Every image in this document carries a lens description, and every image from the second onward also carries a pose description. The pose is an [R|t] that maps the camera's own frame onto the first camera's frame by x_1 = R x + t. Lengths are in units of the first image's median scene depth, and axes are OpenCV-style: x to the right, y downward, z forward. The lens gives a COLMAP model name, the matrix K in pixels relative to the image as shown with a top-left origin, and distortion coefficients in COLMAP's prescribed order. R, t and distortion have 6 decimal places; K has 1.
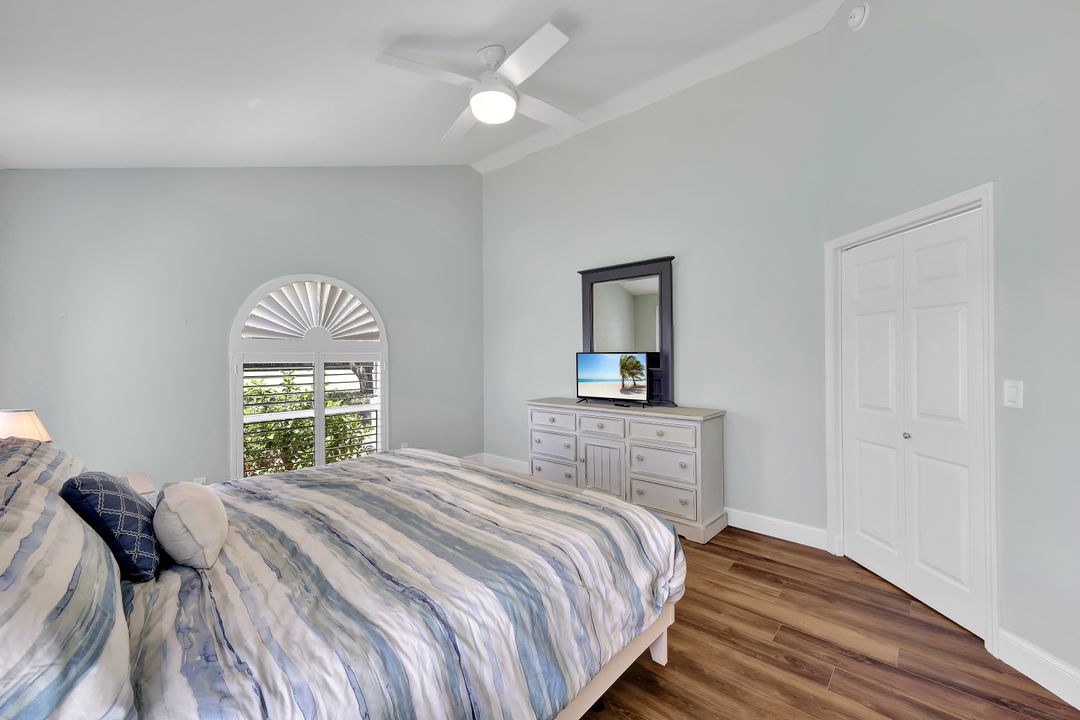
lens RADIAL K [[438.0, 0, 541.6], [0, 438.0, 358.3], [0, 0, 1]] dist [-0.000898, -0.000131]
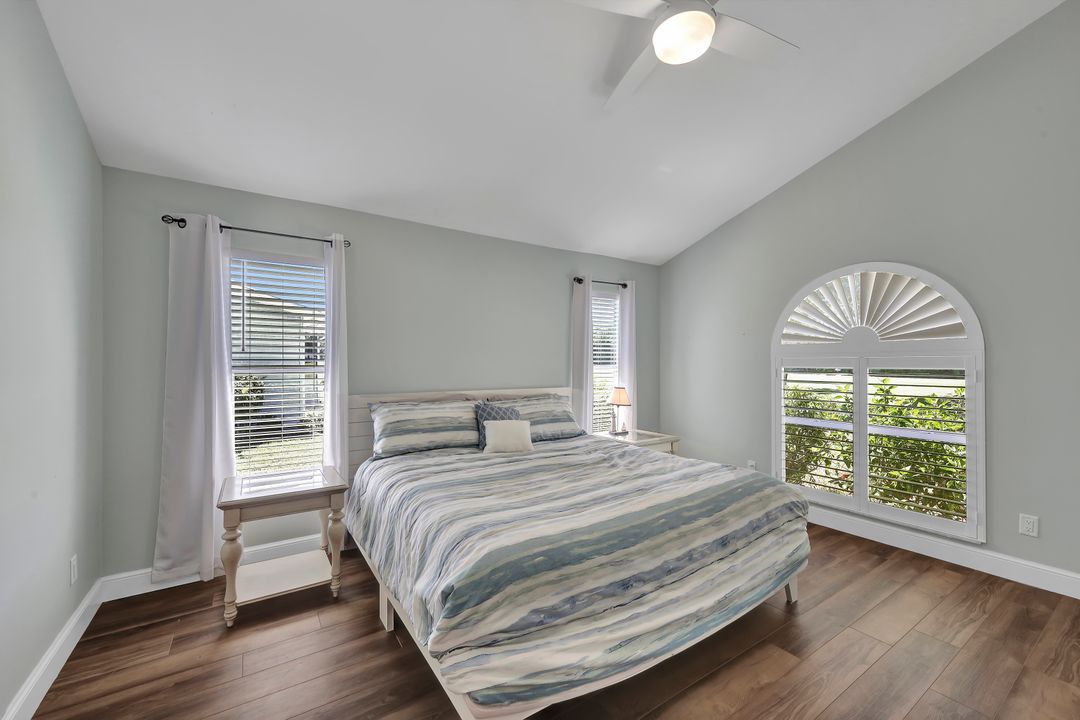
lens RADIAL K [[438.0, 0, 541.6], [0, 438.0, 358.3], [0, 0, 1]] dist [-0.000898, -0.000131]
pose [[-0.247303, -0.009021, -0.968896, 0.445047], [-0.005280, 0.999954, -0.007963, 0.000126], [0.968924, 0.003147, -0.247339, 0.598717]]
